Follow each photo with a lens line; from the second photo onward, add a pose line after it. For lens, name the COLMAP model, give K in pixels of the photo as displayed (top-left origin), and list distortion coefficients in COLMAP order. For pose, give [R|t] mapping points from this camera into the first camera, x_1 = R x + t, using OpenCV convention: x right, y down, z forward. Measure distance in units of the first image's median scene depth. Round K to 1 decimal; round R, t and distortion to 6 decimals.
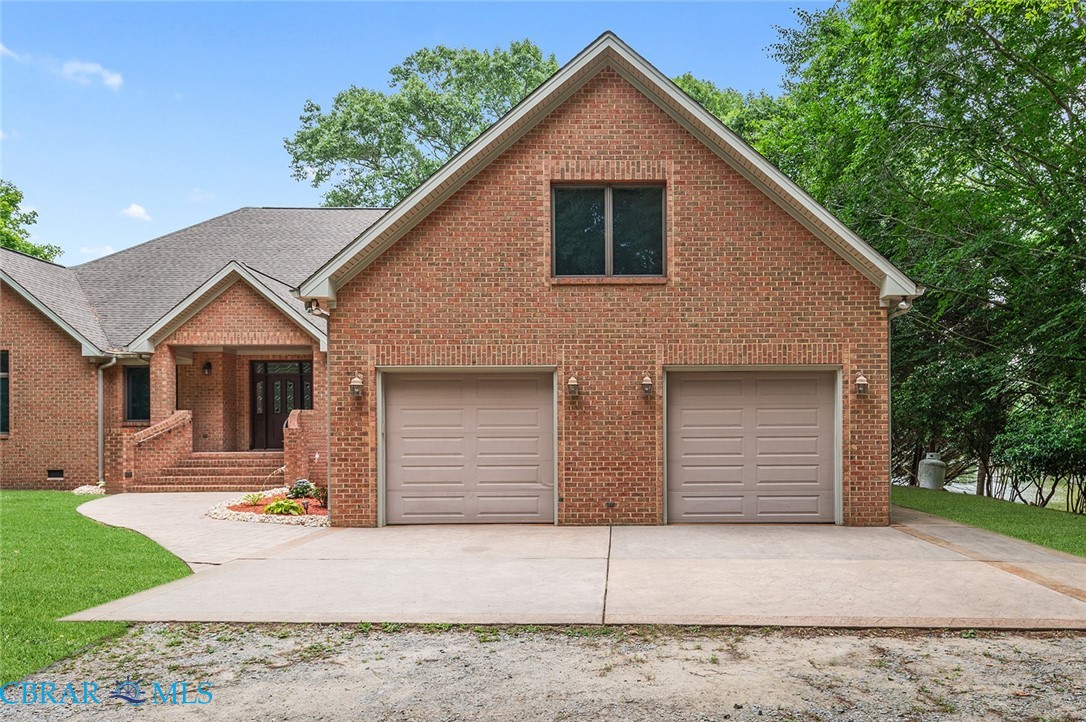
lens RADIAL K [[777.4, 0, 627.4], [0, 777.4, 435.0], [0, 0, 1]] dist [0.007828, -0.007673]
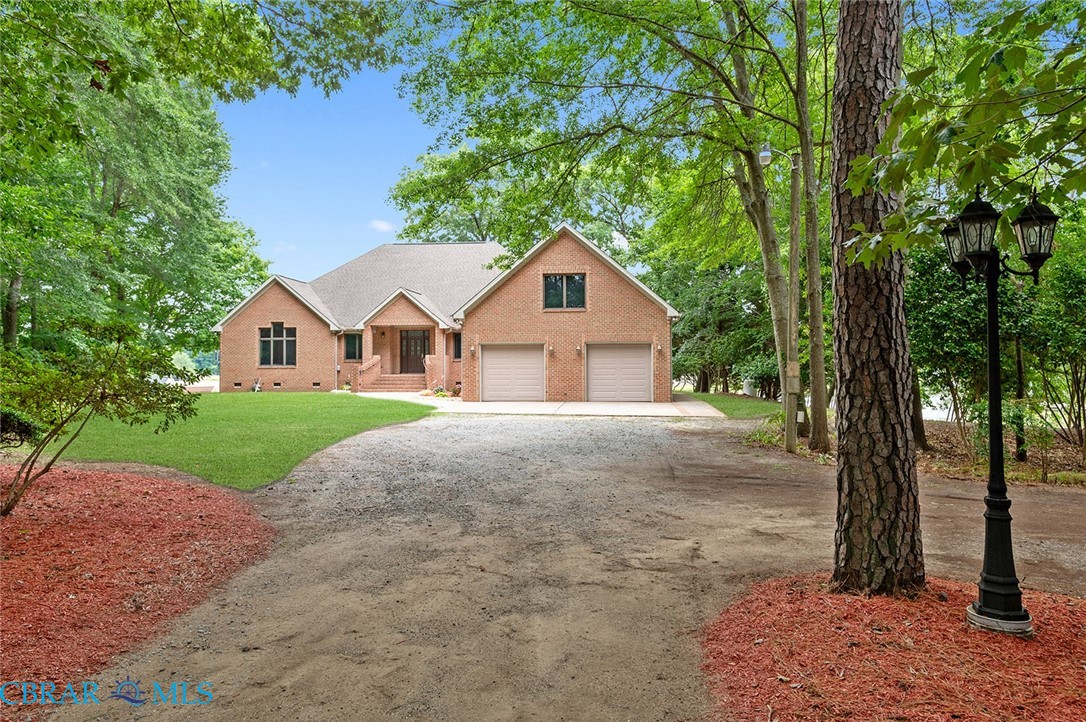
lens RADIAL K [[694.7, 0, 547.5], [0, 694.7, 336.7], [0, 0, 1]] dist [0.006782, 0.000316]
pose [[0.994404, -0.004505, -0.105546, 0.168237], [0.000823, 0.999391, -0.034898, -0.024084], [0.105639, 0.034616, 0.993802, -1.366468]]
